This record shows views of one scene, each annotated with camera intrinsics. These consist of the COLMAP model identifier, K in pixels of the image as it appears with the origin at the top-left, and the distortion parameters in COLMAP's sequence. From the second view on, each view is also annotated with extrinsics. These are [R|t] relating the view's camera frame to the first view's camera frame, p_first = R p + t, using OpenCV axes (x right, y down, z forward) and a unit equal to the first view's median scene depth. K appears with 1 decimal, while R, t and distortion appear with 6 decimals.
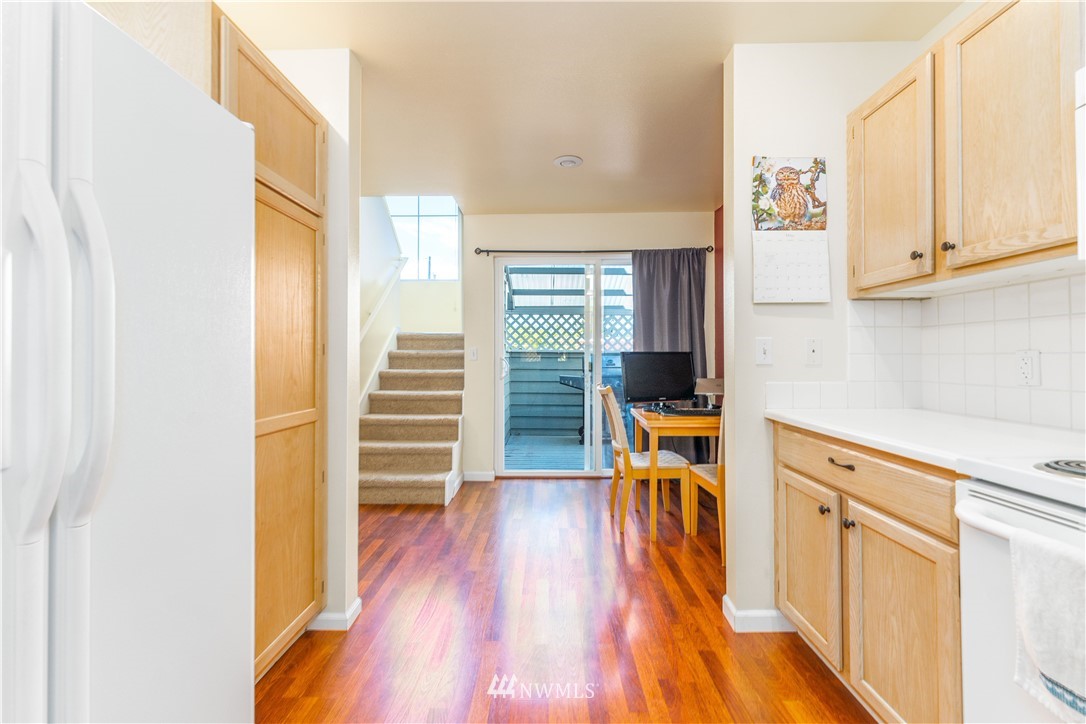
lens RADIAL K [[443.6, 0, 542.4], [0, 443.6, 352.4], [0, 0, 1]] dist [0.002086, -0.000059]
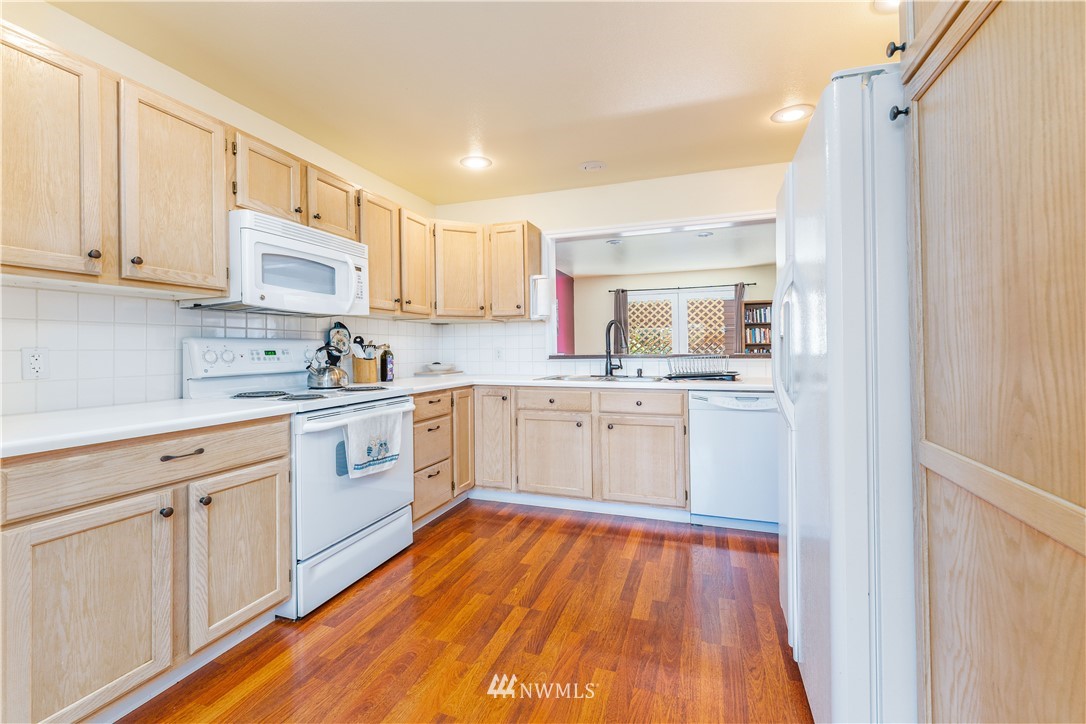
lens RADIAL K [[443.6, 0, 542.4], [0, 443.6, 352.4], [0, 0, 1]] dist [0.002086, -0.000059]
pose [[-0.944666, 0.012685, 0.327788, -0.504779], [0.008594, 0.999866, -0.013927, 0.032370], [-0.327921, -0.010340, -0.944649, 1.815327]]
